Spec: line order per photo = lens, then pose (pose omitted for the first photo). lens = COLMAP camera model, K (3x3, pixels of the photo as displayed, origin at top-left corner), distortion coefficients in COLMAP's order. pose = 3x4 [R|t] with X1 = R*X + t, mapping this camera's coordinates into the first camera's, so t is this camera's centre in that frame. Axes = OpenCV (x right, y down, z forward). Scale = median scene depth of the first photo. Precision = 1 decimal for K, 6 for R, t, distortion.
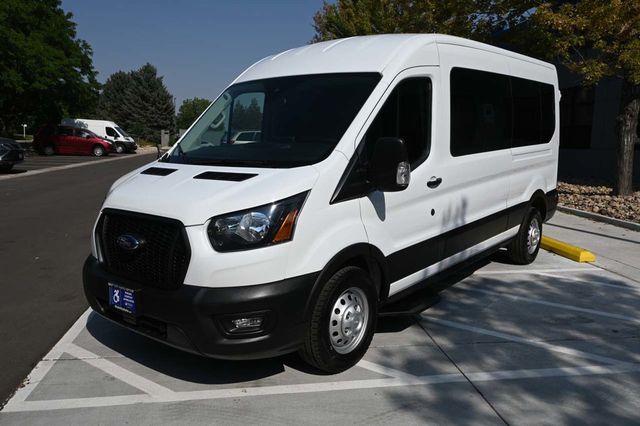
lens RADIAL K [[515.1, 0, 320.0], [0, 515.1, 213.0], [0, 0, 1]] dist [-0.030187, -0.000508]
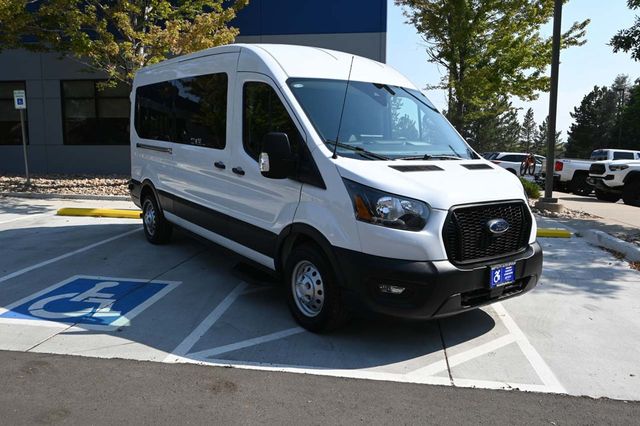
lens RADIAL K [[499.8, 0, 320.0], [0, 499.8, 213.0], [0, 0, 1]] dist [-0.010684, -0.003287]
pose [[0.273394, -0.136718, 0.952136, -1.540020], [0.123216, 0.986671, 0.106297, -0.143425], [-0.953978, 0.088257, 0.286596, 1.042200]]
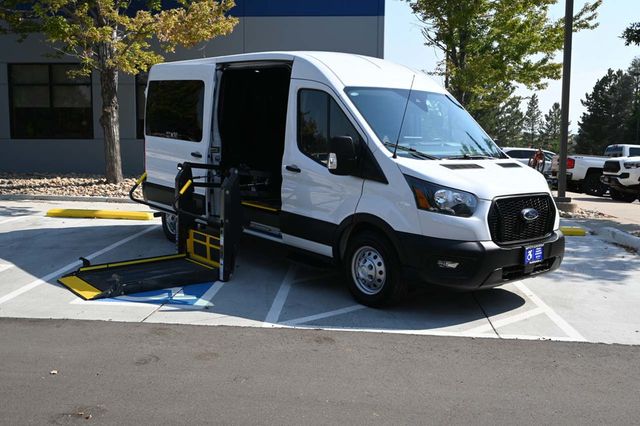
lens RADIAL K [[624.9, 0, 320.0], [0, 624.9, 213.0], [0, 0, 1]] dist [-0.012788, -0.000146]
pose [[0.207650, -0.124823, 0.970207, -2.132848], [0.122119, 0.987374, 0.100895, -0.190077], [-0.970551, 0.097530, 0.220271, 1.164605]]
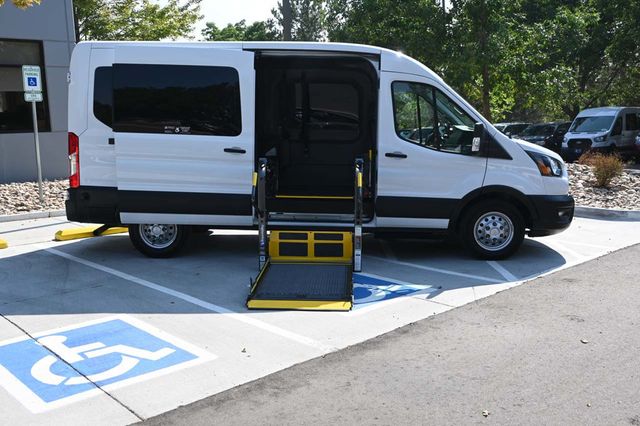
lens RADIAL K [[638.5, 0, 320.0], [0, 638.5, 213.0], [0, 0, 1]] dist [-0.023036, 0.003662]
pose [[-0.570293, -0.117692, 0.812966, -1.865648], [0.126917, 0.965174, 0.228760, -0.481345], [-0.811577, 0.233640, -0.535495, 3.099061]]
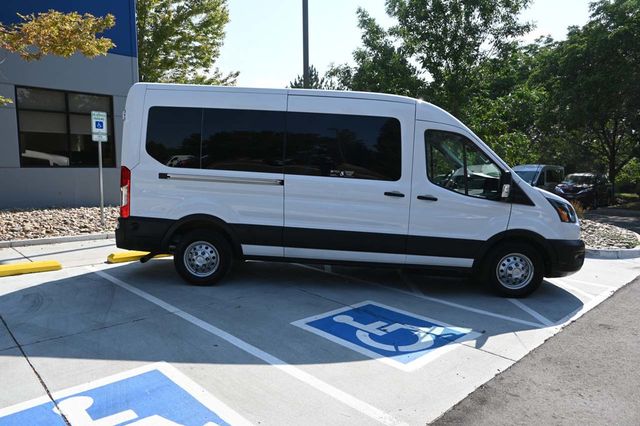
lens RADIAL K [[445.0, 0, 320.0], [0, 445.0, 213.0], [0, 0, 1]] dist [-0.002903, -0.003314]
pose [[-0.583352, -0.100400, 0.805990, -1.308459], [0.090864, 0.978034, 0.187596, -0.428292], [-0.807121, 0.182670, -0.561416, 2.919822]]
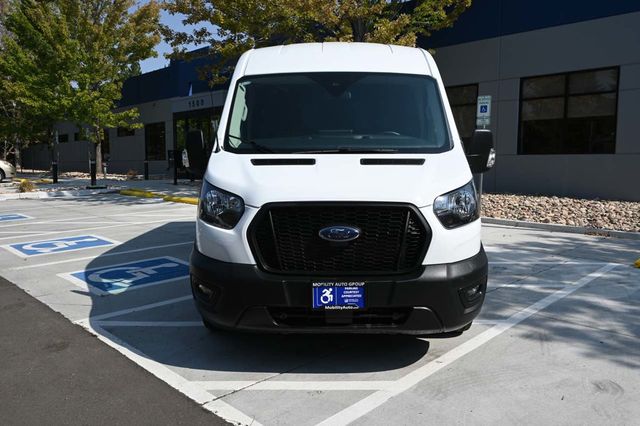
lens RADIAL K [[499.8, 0, 320.0], [0, 499.8, 213.0], [0, 0, 1]] dist [-0.010684, -0.003287]
pose [[0.801240, -0.075444, 0.593567, -0.915803], [0.092879, 0.995677, 0.001179, 0.014656], [-0.591090, 0.054185, 0.804784, 0.290502]]
